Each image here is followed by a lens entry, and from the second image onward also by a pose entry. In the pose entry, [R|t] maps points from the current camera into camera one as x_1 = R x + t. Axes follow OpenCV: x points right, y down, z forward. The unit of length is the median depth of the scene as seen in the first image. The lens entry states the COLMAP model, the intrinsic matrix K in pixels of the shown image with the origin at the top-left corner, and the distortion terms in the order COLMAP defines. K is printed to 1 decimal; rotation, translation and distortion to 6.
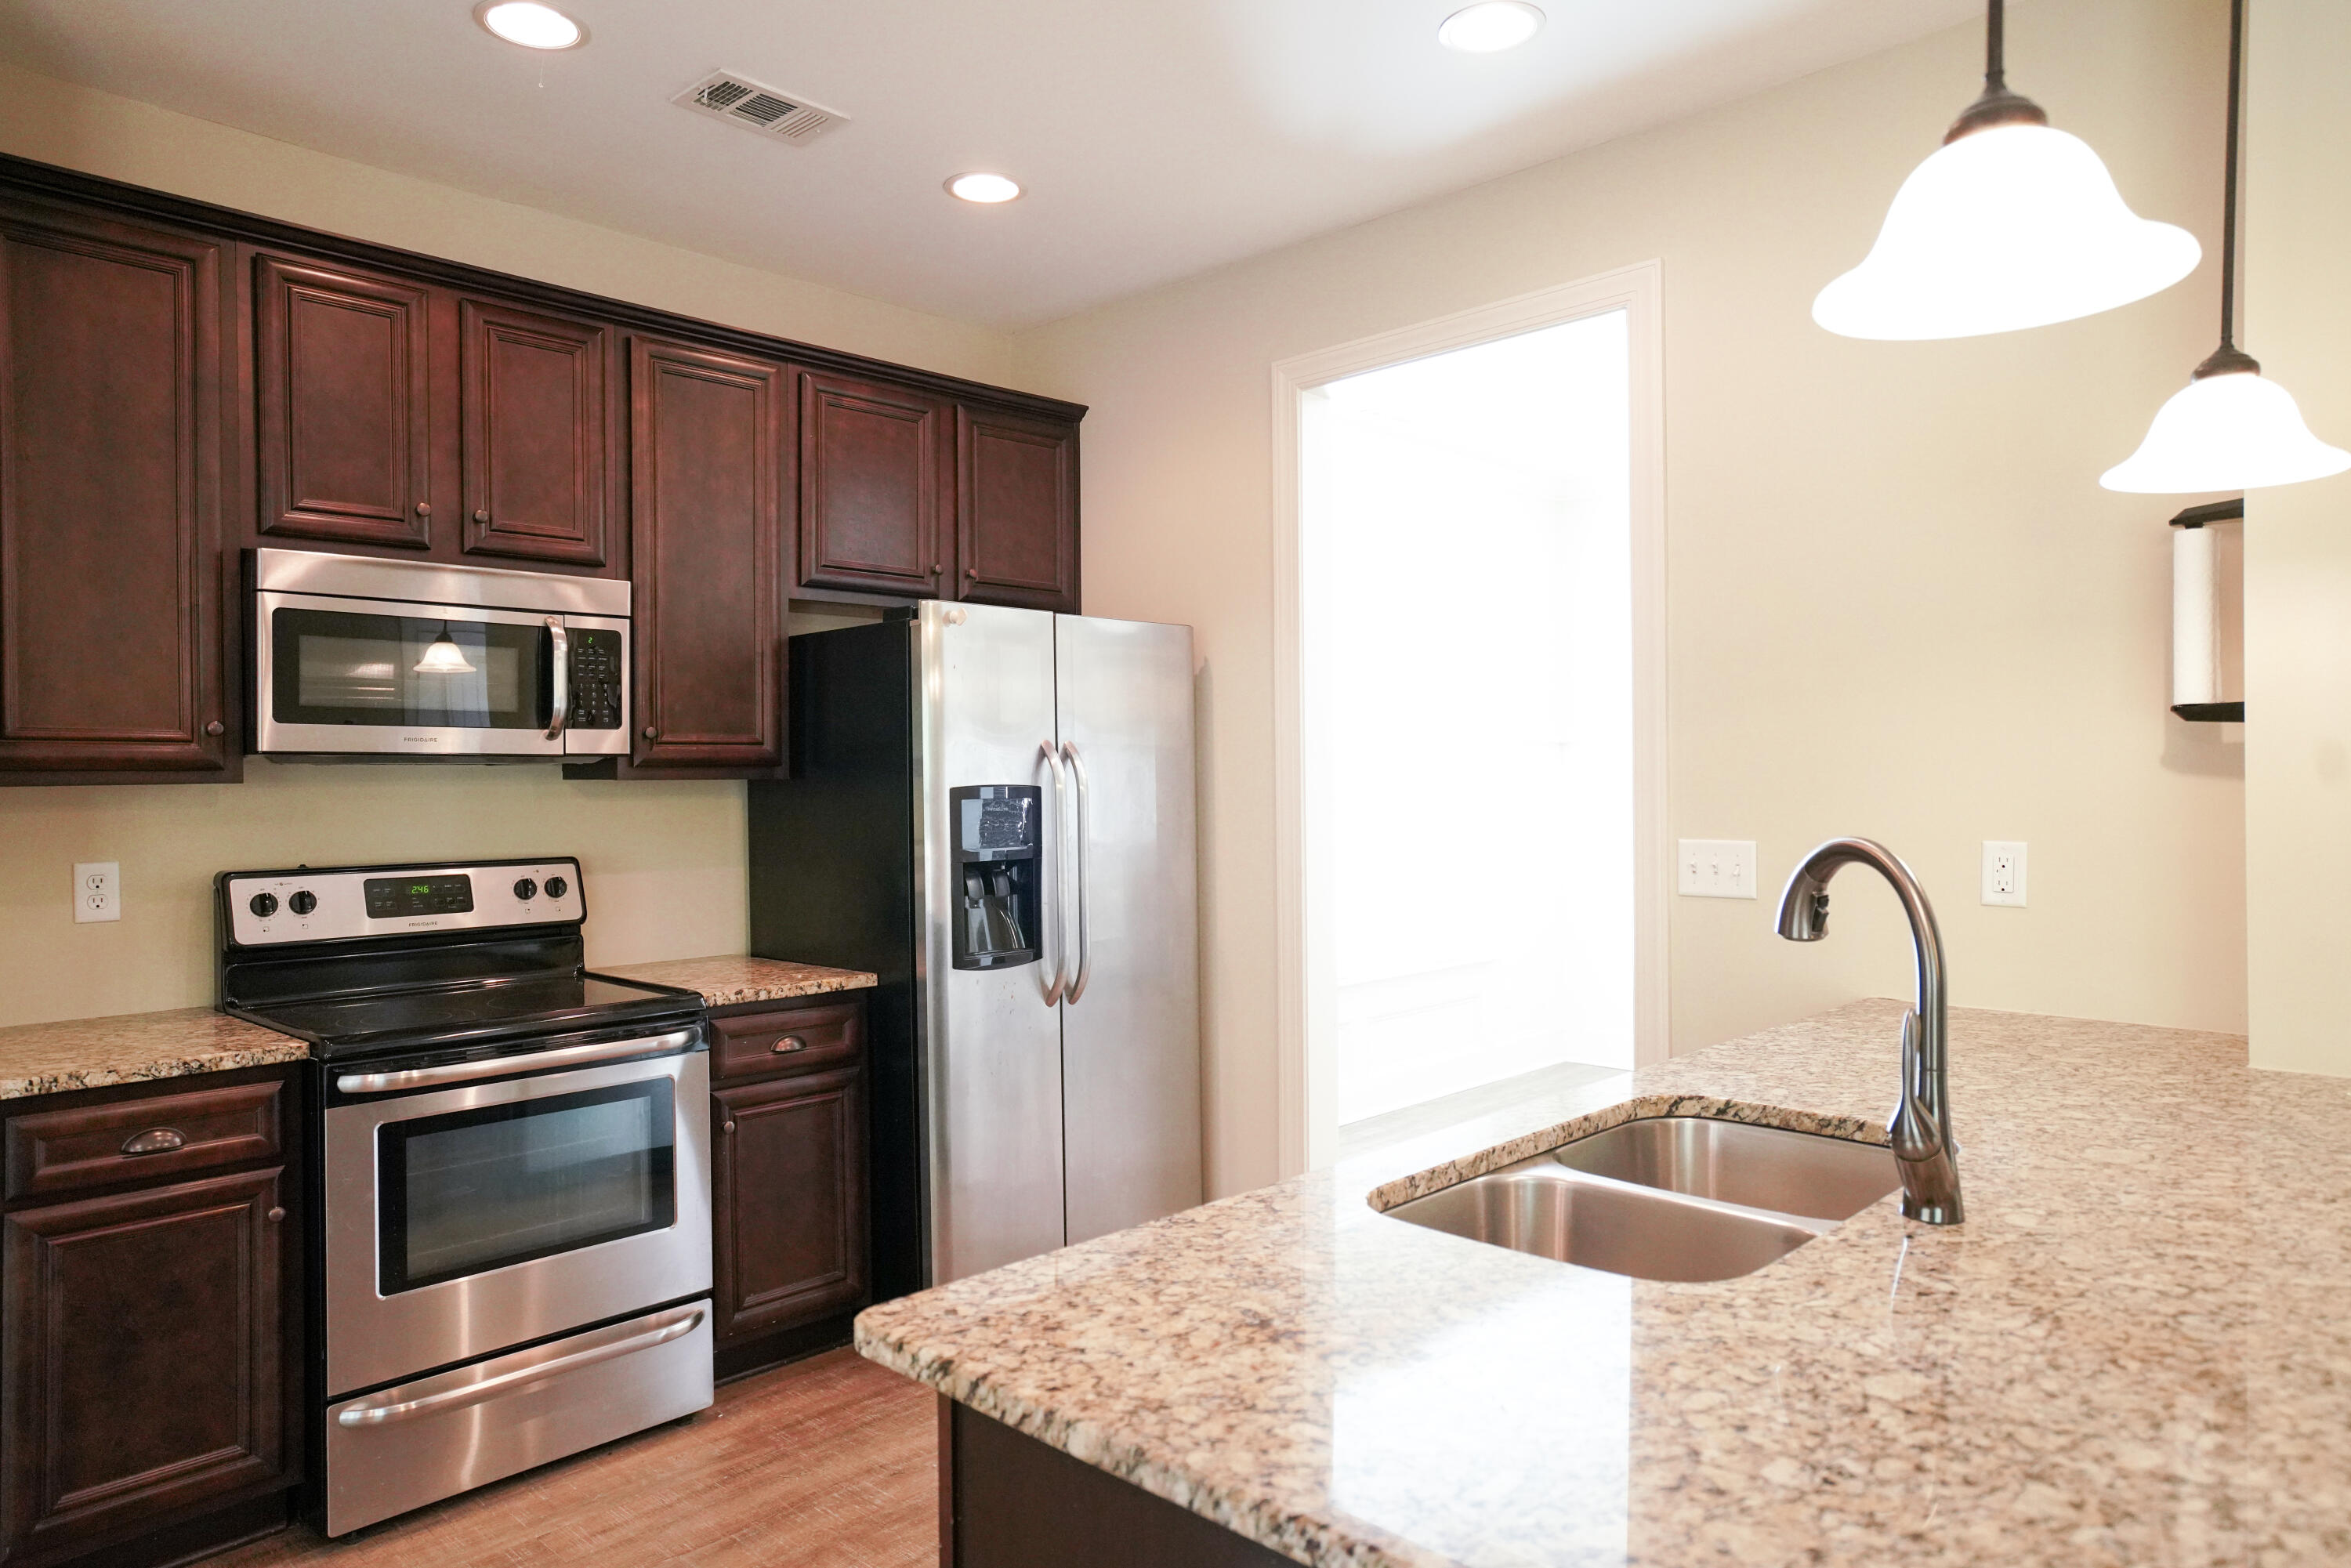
lens RADIAL K [[1518.1, 0, 1174.0], [0, 1518.1, 777.9], [0, 0, 1]] dist [-0.000750, 0.008127]
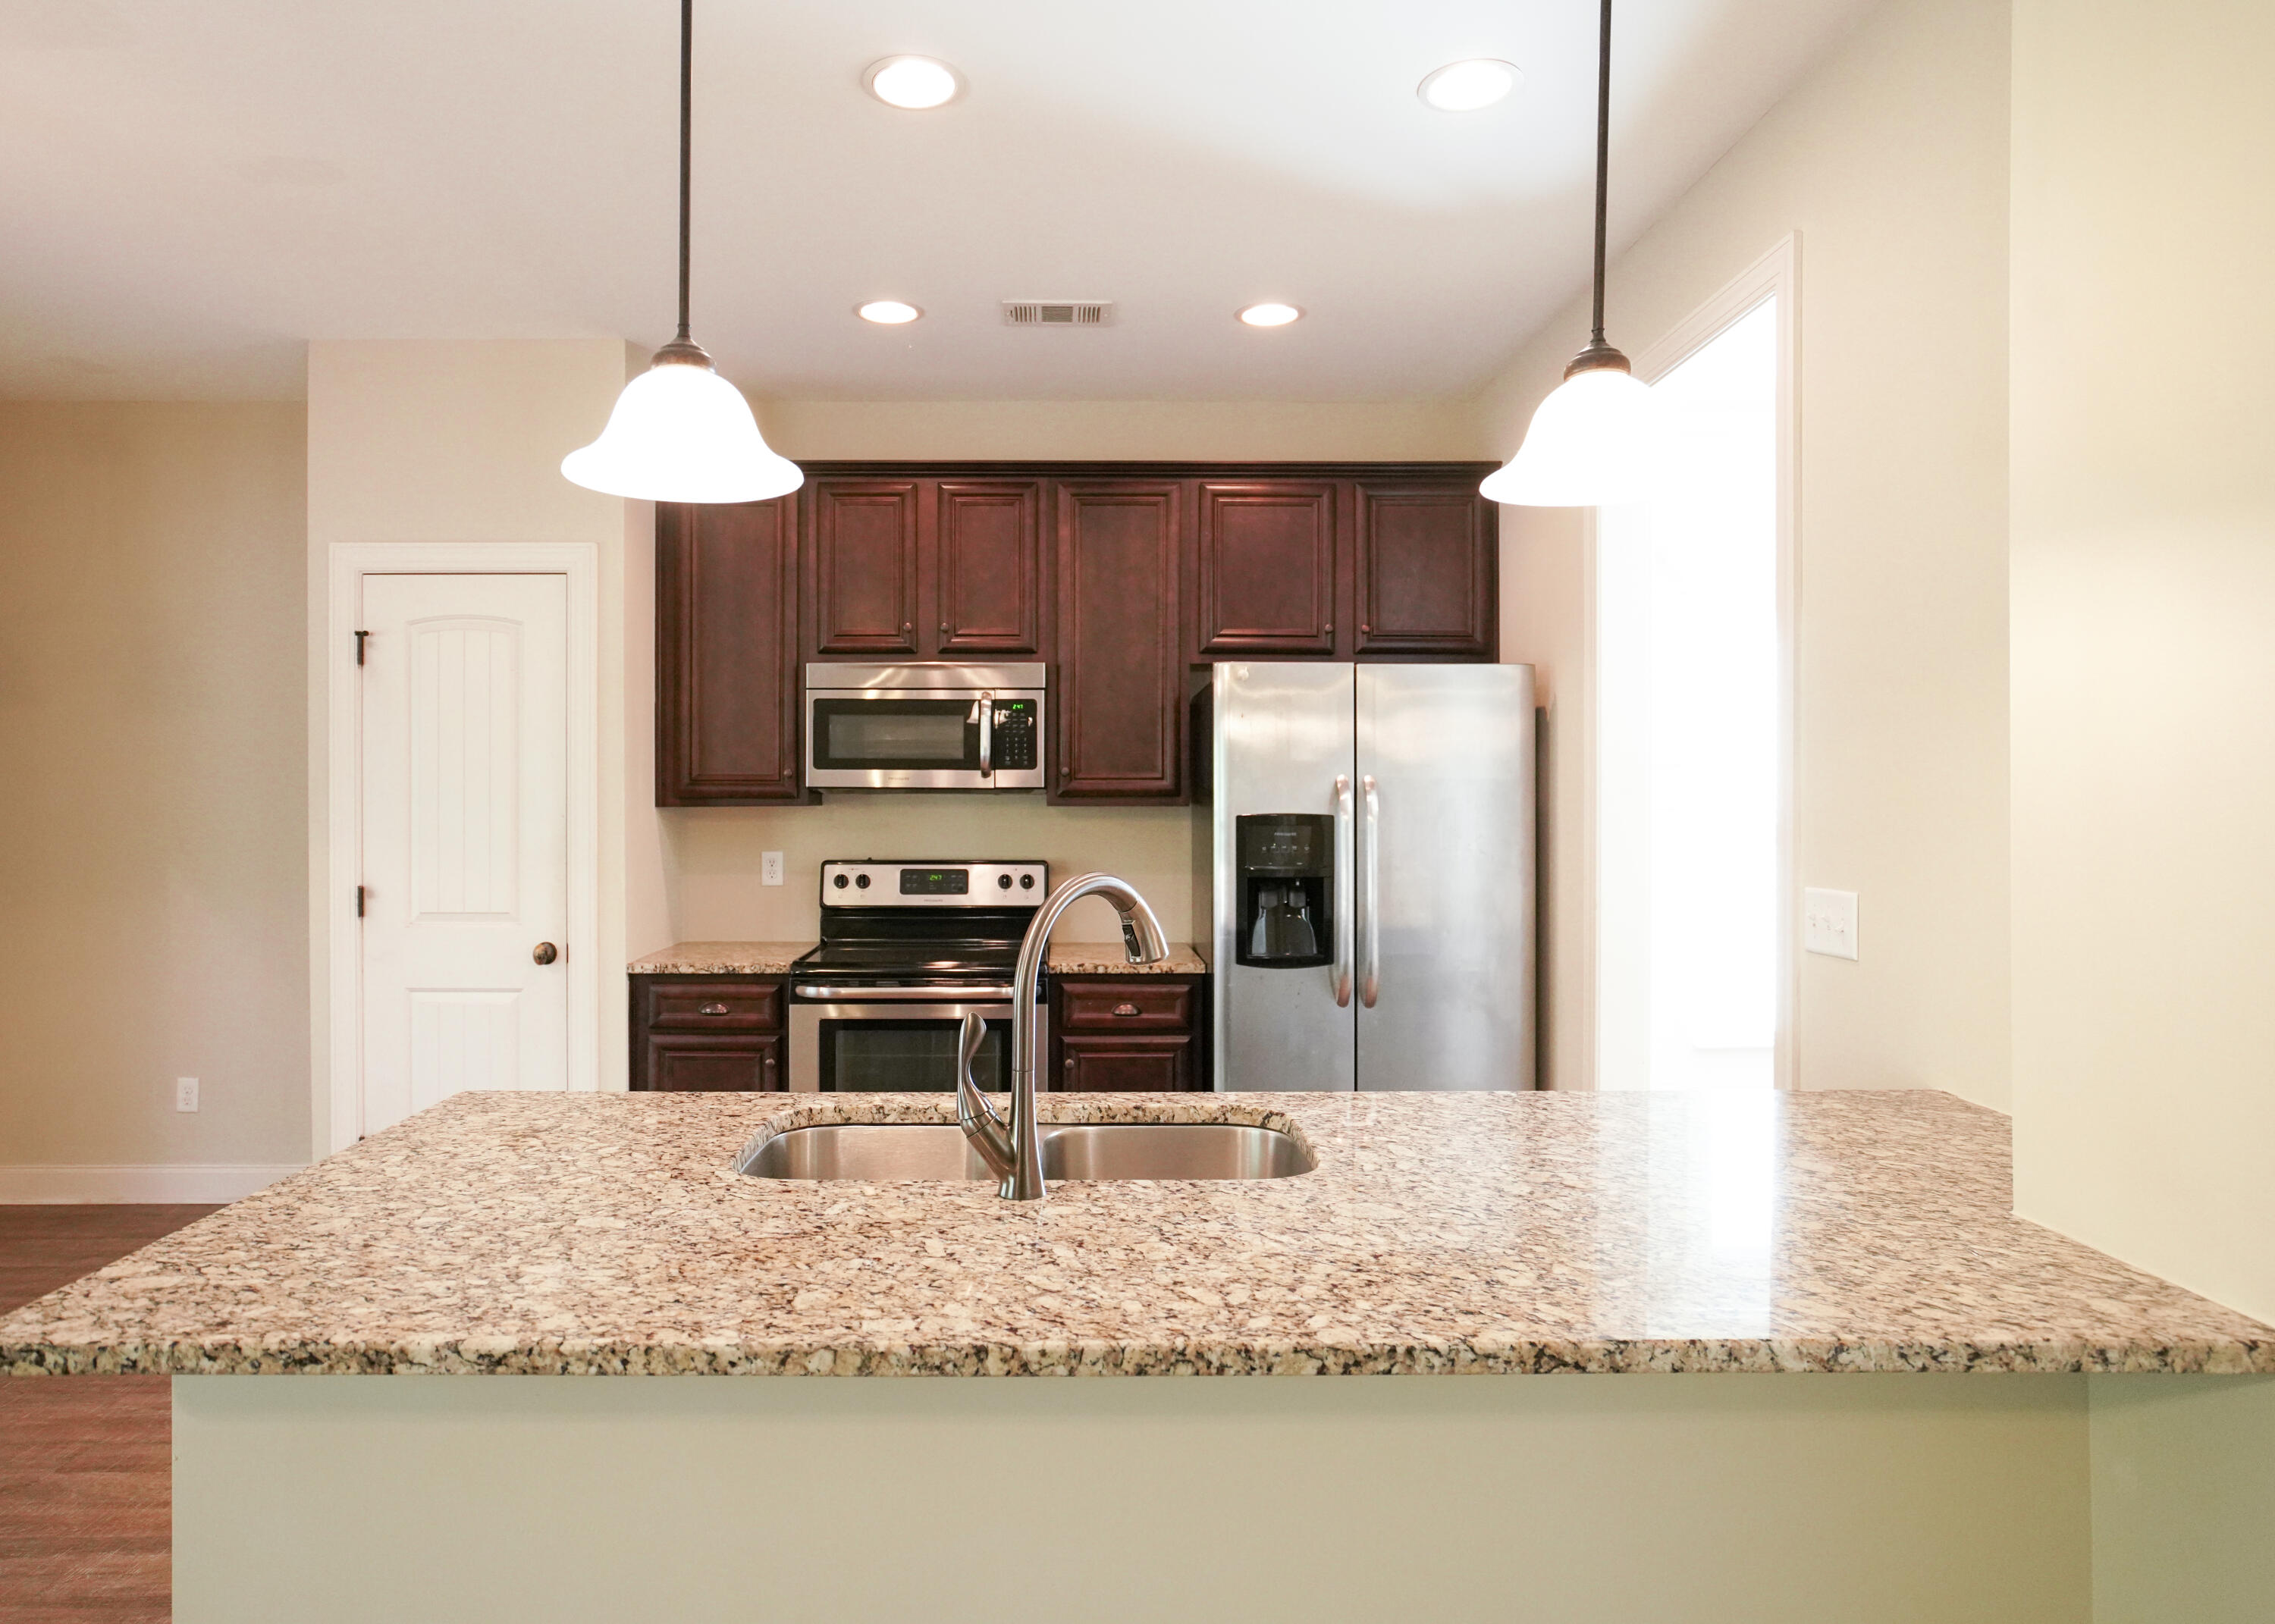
lens RADIAL K [[1468.9, 0, 1136.9], [0, 1468.9, 808.4], [0, 0, 1]] dist [-0.017900, 0.001353]
pose [[0.696814, 0.014100, -0.717113, 0.706555], [-0.007627, 0.999896, 0.012248, -0.014585], [0.717211, -0.003065, 0.696849, 0.133999]]
